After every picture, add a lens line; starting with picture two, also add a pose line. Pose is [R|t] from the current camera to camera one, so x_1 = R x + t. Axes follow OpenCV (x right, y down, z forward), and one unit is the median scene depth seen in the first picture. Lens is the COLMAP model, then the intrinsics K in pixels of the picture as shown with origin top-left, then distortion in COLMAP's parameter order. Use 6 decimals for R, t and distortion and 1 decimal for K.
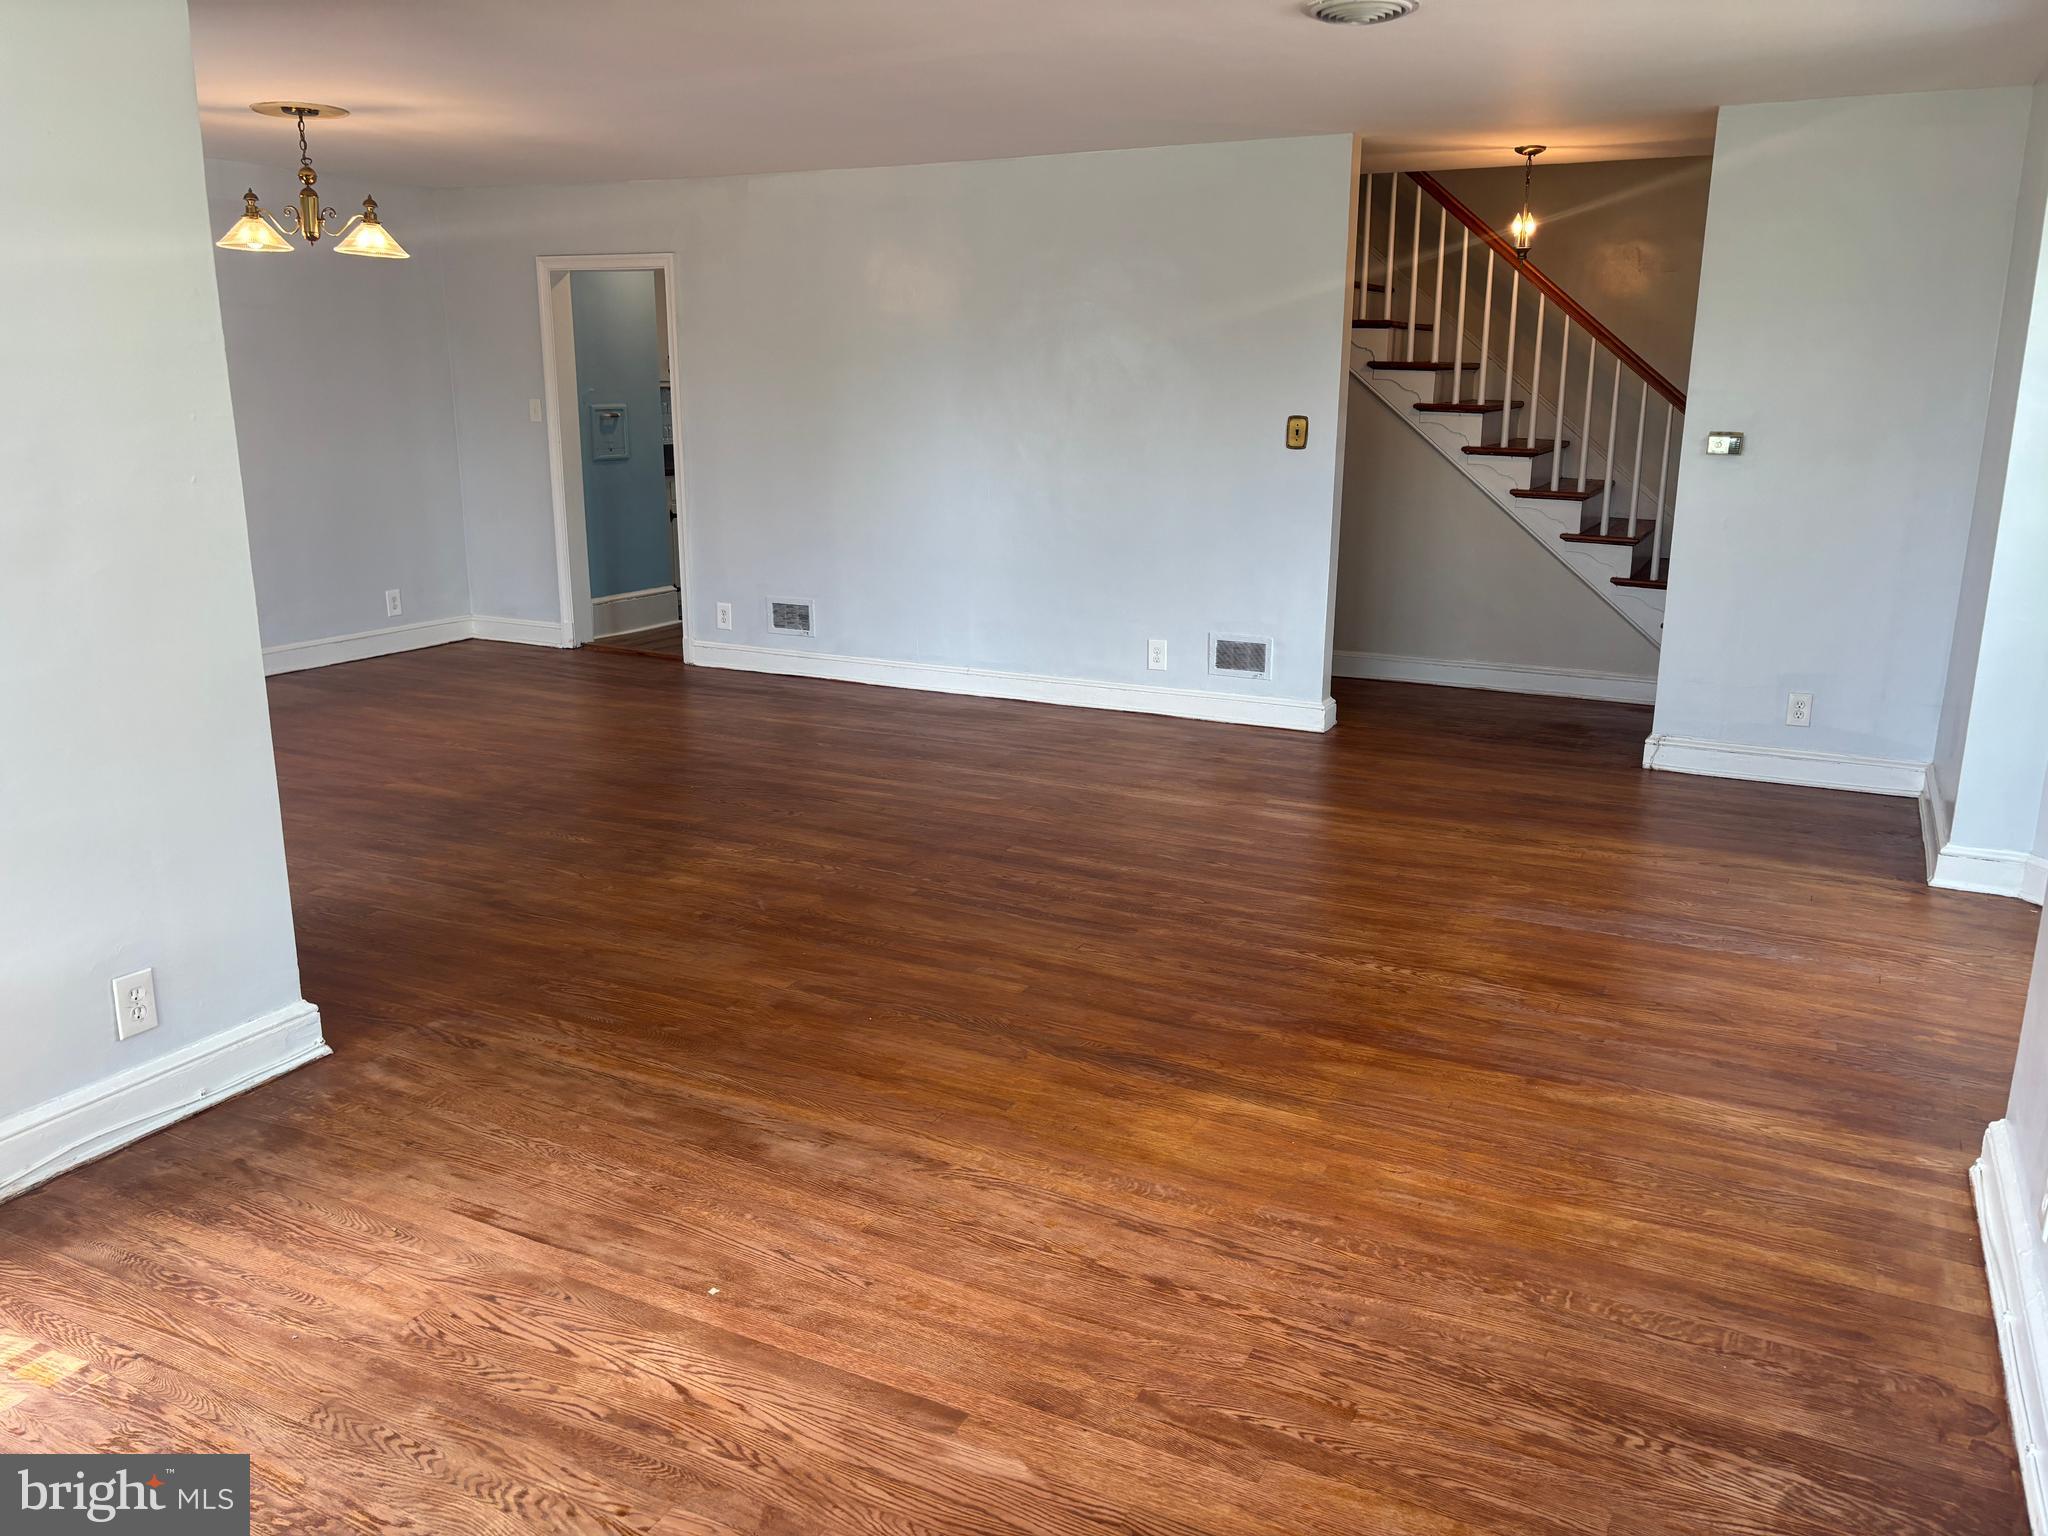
lens RADIAL K [[1547.1, 0, 1031.3], [0, 1547.1, 762.6], [0, 0, 1]] dist [0.051901, -0.059803]
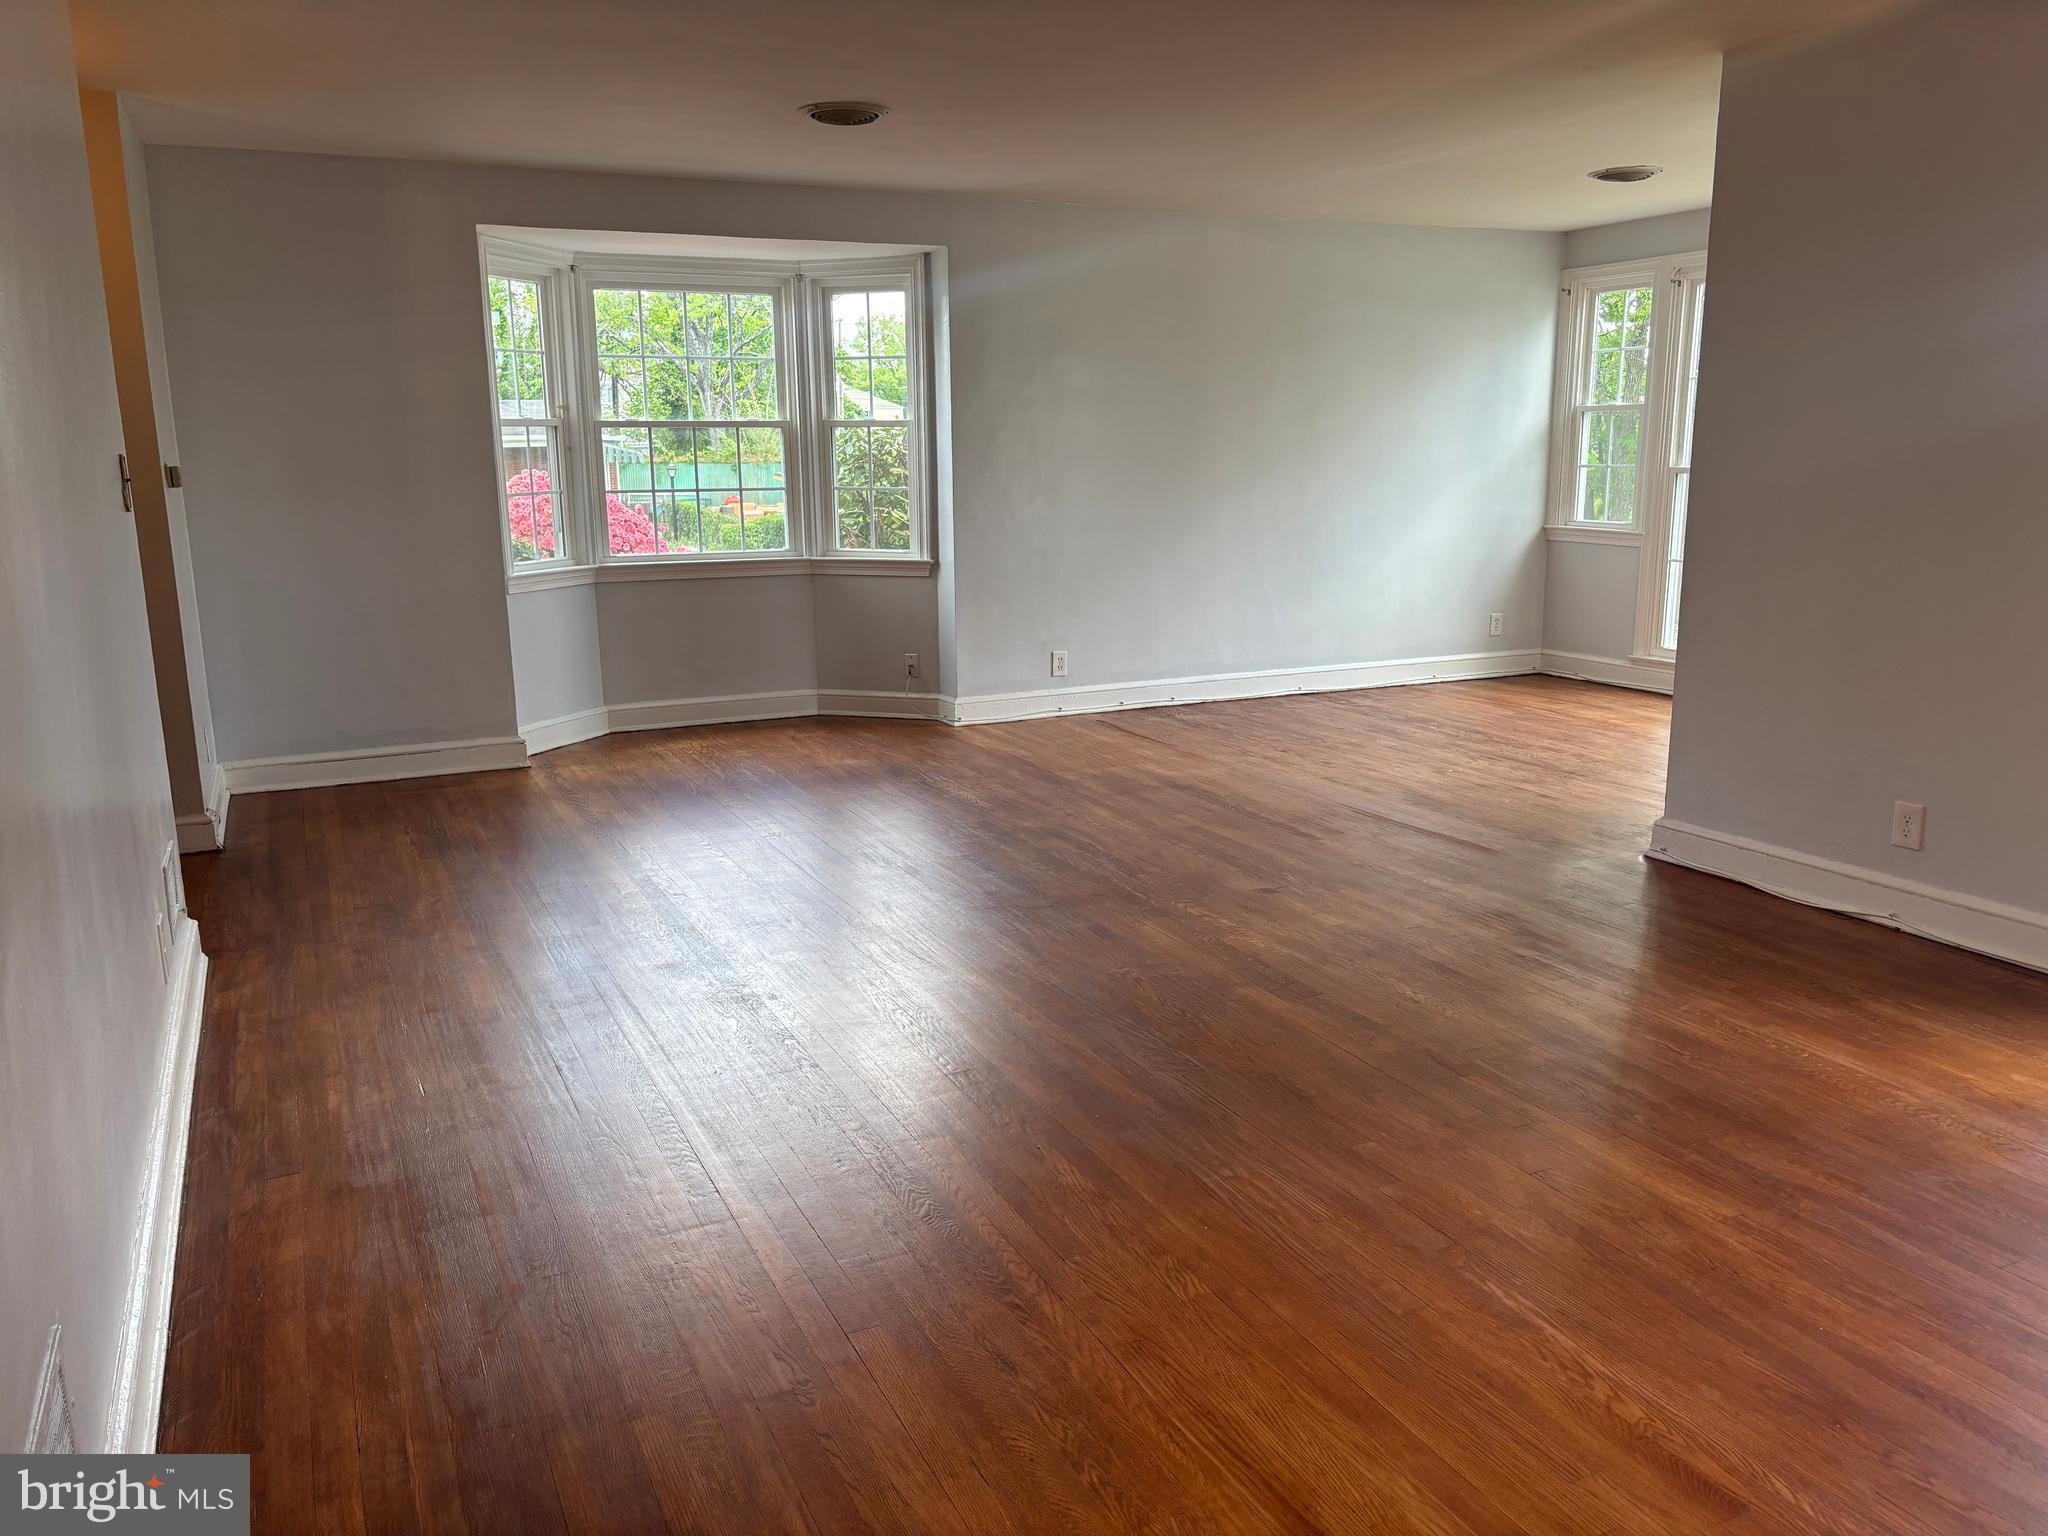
lens RADIAL K [[1547.1, 0, 1038.3], [0, 1547.1, 781.3], [0, 0, 1]] dist [0.051901, -0.059803]
pose [[-0.797253, -0.128389, 0.589834, -0.621826], [0.152171, 0.902818, 0.402199, -0.403066], [-0.584150, 0.410410, -0.700237, 1.712025]]
